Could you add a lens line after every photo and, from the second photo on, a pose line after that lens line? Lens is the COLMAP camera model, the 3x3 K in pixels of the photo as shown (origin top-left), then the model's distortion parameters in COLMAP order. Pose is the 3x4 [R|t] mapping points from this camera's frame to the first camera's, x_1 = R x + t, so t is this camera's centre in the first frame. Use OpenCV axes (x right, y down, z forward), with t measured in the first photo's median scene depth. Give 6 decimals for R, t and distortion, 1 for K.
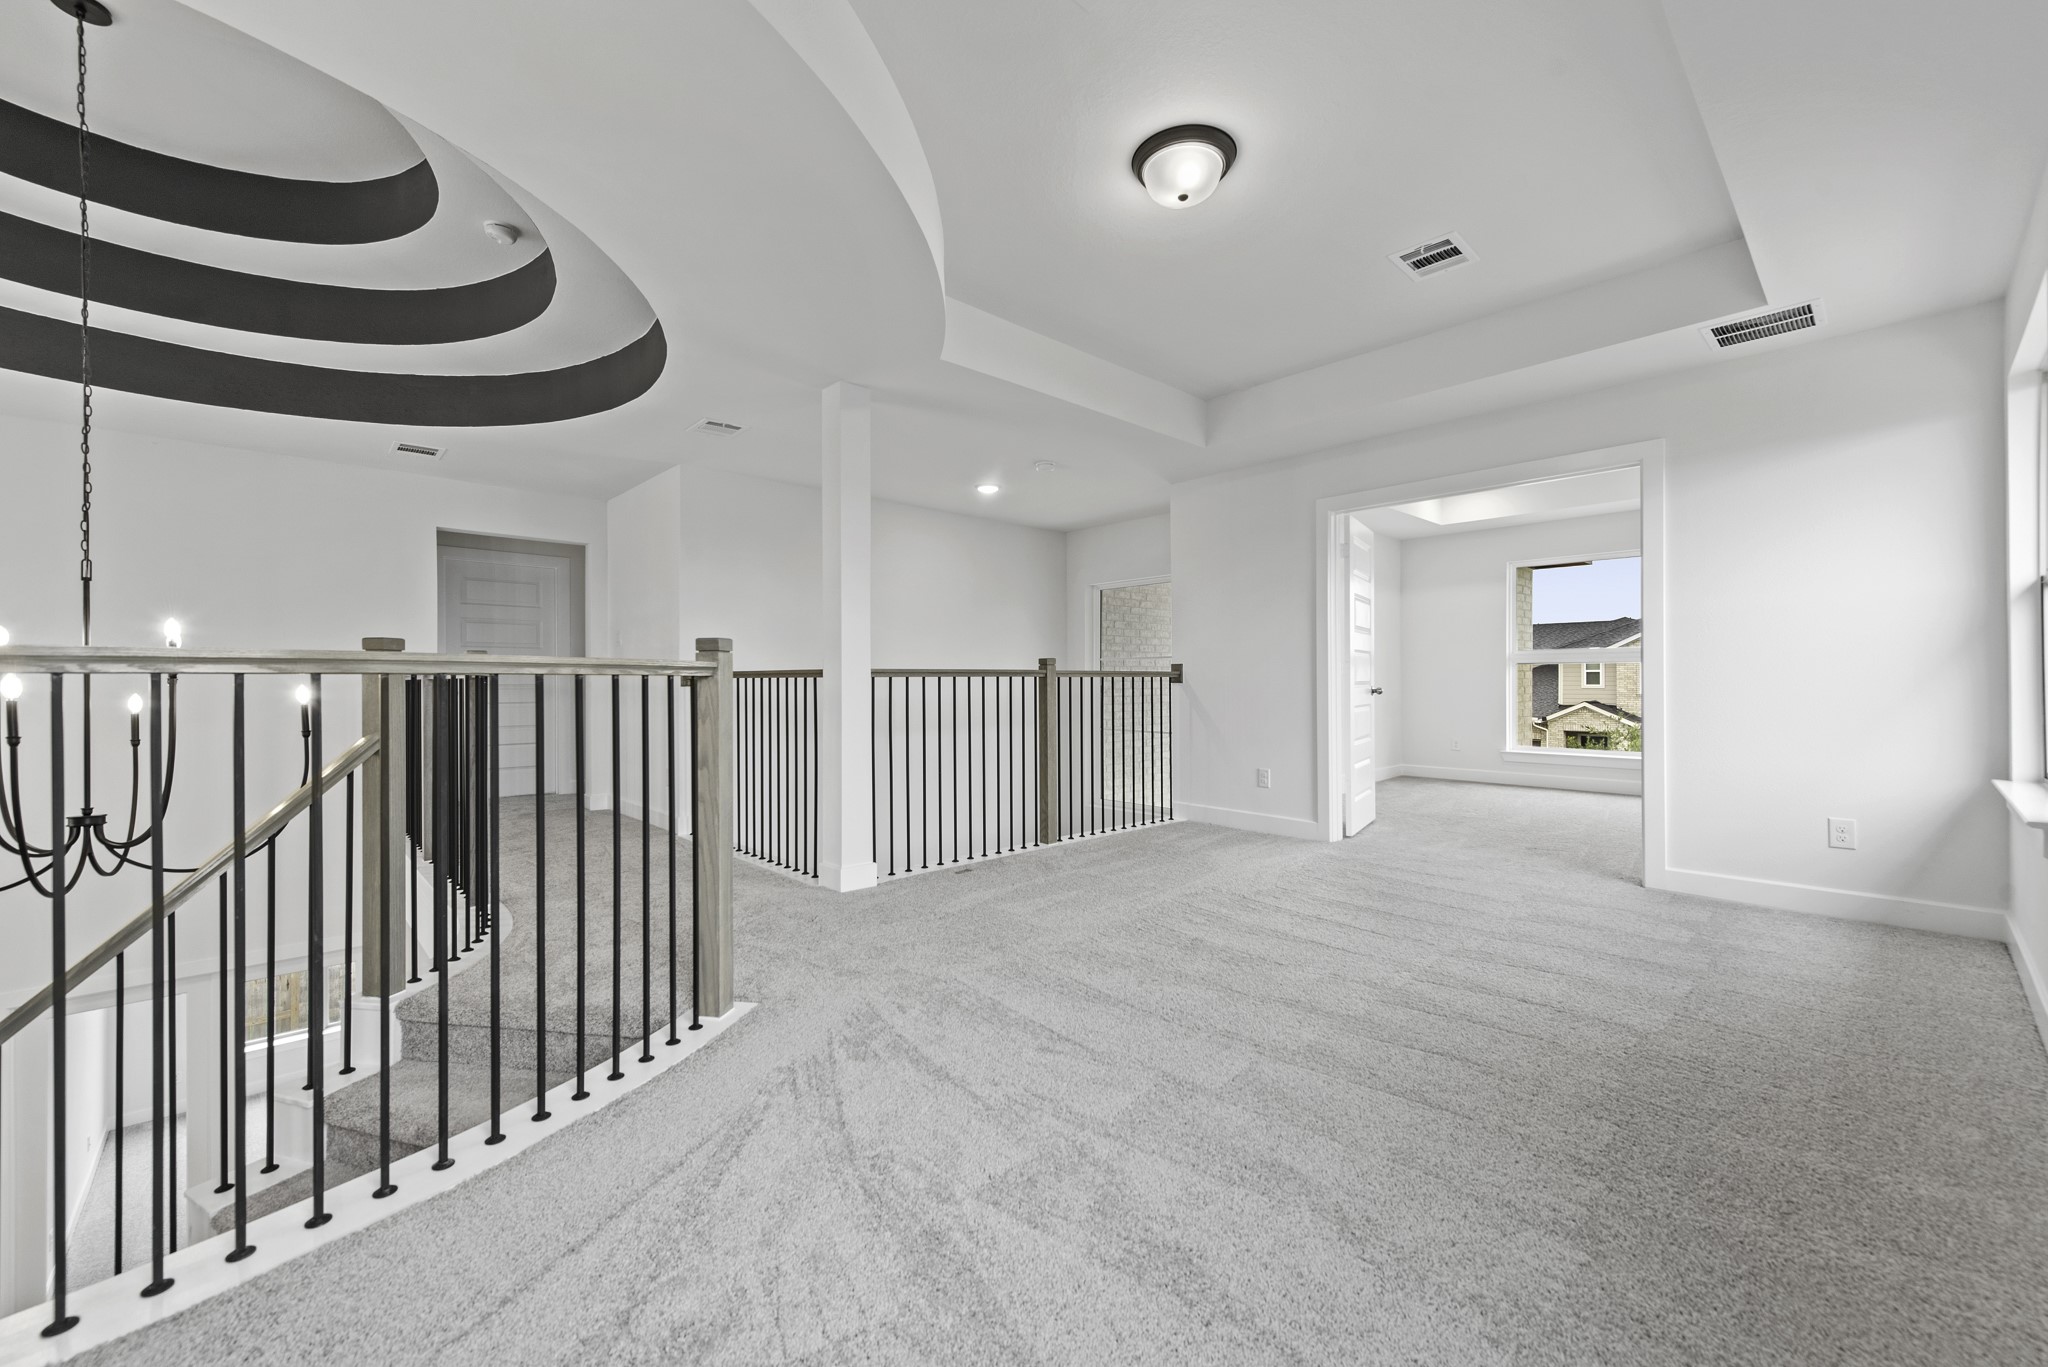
lens RADIAL K [[814.5, 0, 1025.9], [0, 814.5, 675.3], [0, 0, 1]] dist [0.010596, -0.002678]
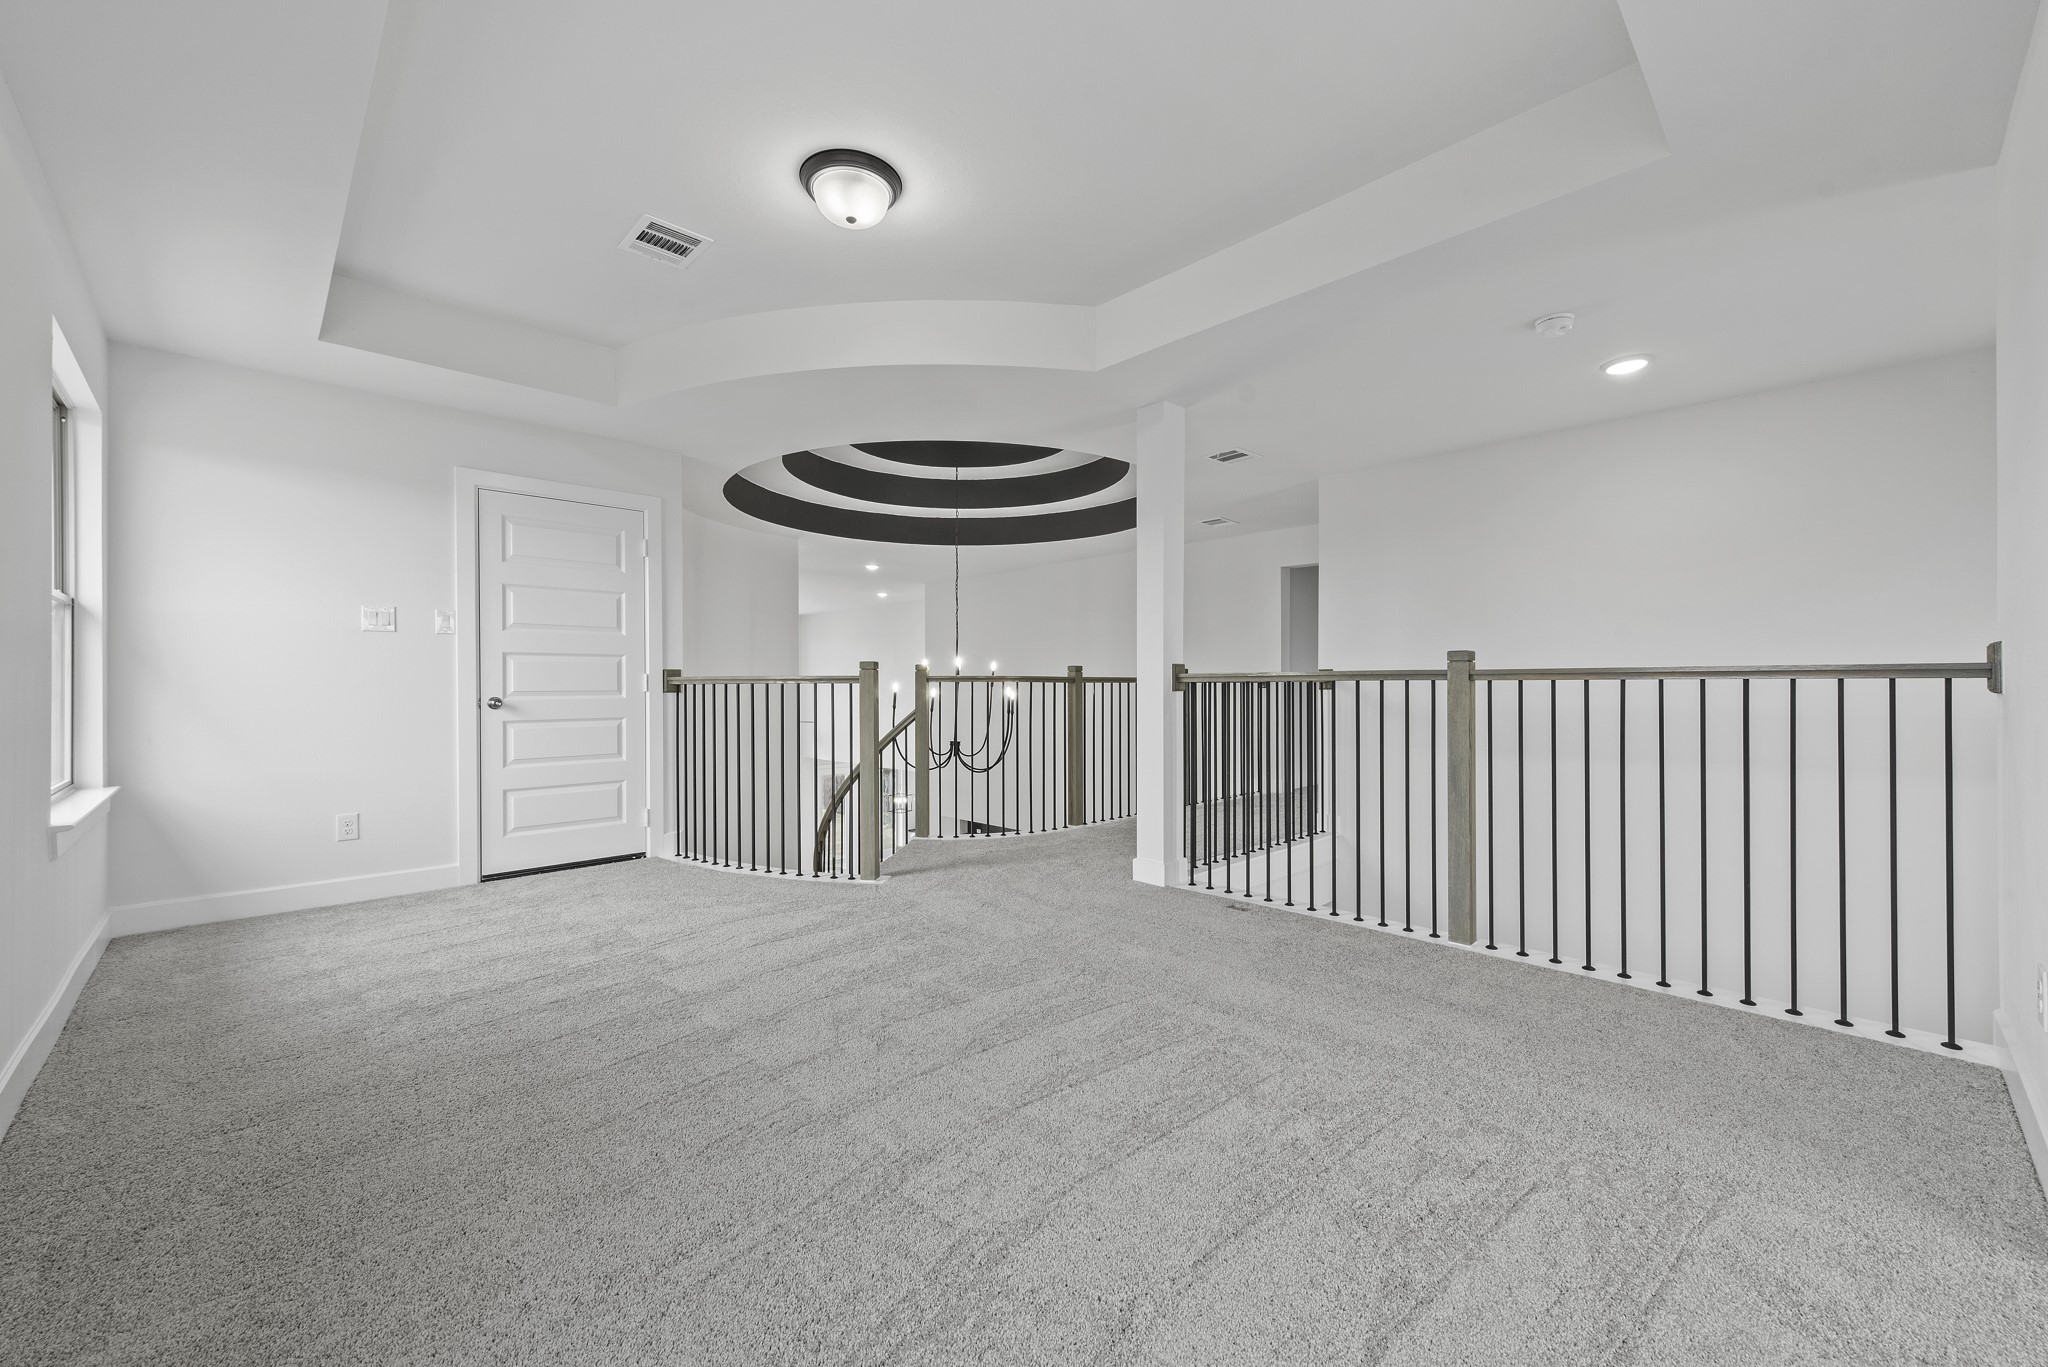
lens RADIAL K [[814.5, 0, 1026.4], [0, 814.5, 687.5], [0, 0, 1]] dist [0.010596, -0.002678]
pose [[-0.012017, 0.005519, -0.999913, 0.846756], [0.006171, 0.999966, 0.005445, 0.002049], [0.999909, -0.006105, -0.012050, 0.865783]]
